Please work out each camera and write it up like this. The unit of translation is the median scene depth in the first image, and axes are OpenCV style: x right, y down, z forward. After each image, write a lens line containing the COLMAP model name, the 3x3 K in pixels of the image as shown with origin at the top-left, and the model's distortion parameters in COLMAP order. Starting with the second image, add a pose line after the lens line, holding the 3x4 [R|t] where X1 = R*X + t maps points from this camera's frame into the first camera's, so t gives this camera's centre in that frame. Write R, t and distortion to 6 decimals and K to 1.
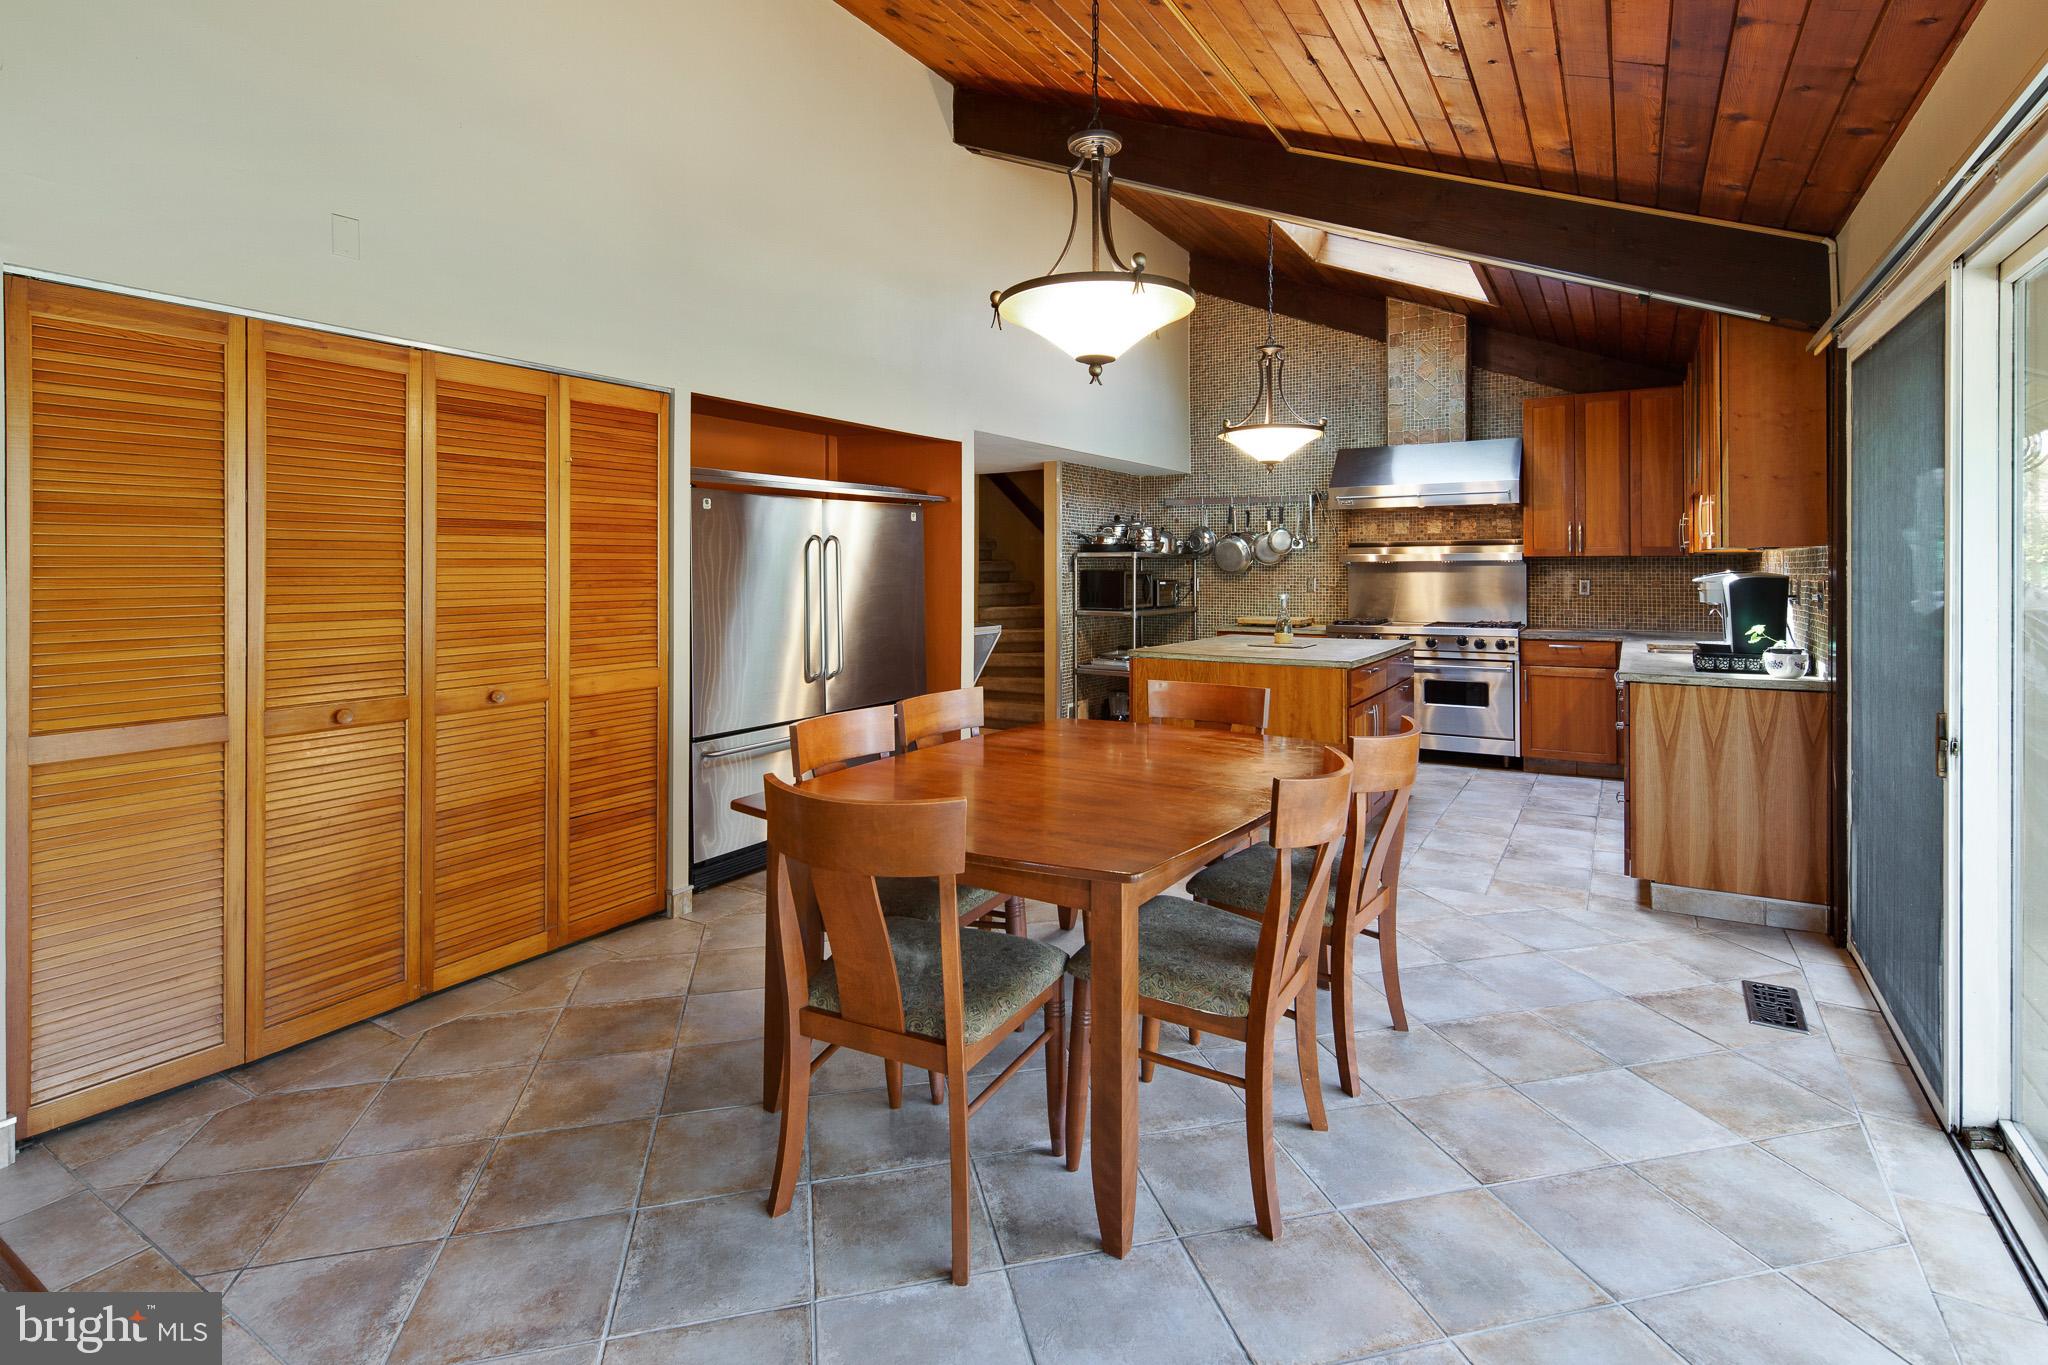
lens RADIAL K [[1012.0, 0, 1005.2], [0, 1012.0, 560.7], [0, 0, 1]] dist [0.003051, -0.002764]
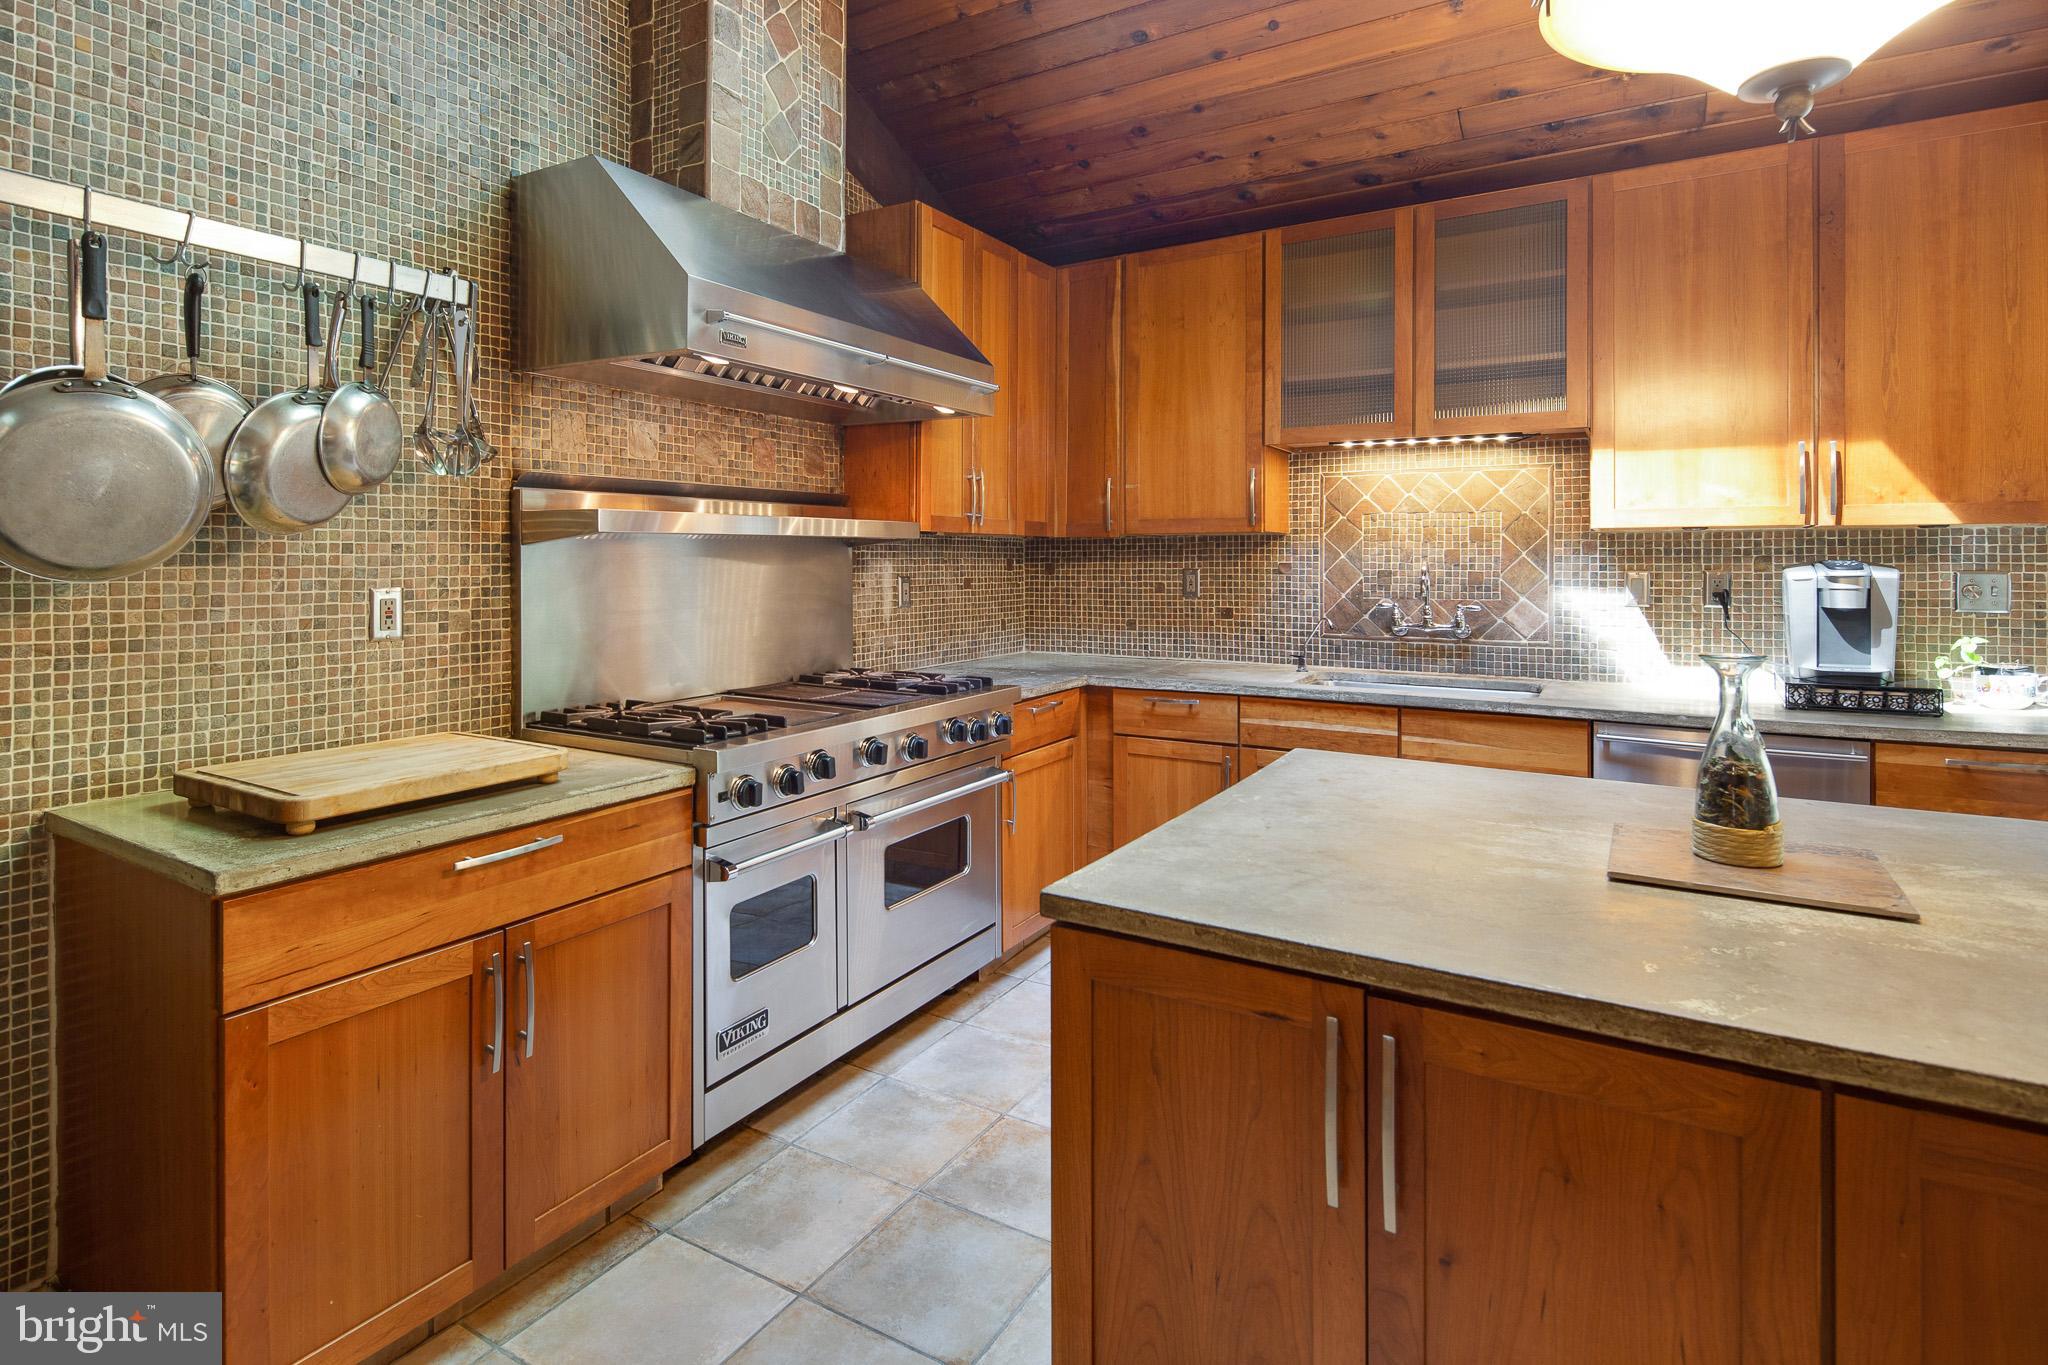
lens RADIAL K [[1012.0, 0, 1011.3], [0, 1012.0, 559.6], [0, 0, 1]] dist [0.003051, -0.002764]
pose [[-0.012515, 0.001630, 0.999920, 0.032714], [-0.008047, 0.999966, -0.001731, 0.009265], [-0.999889, -0.008068, -0.012502, 0.929749]]
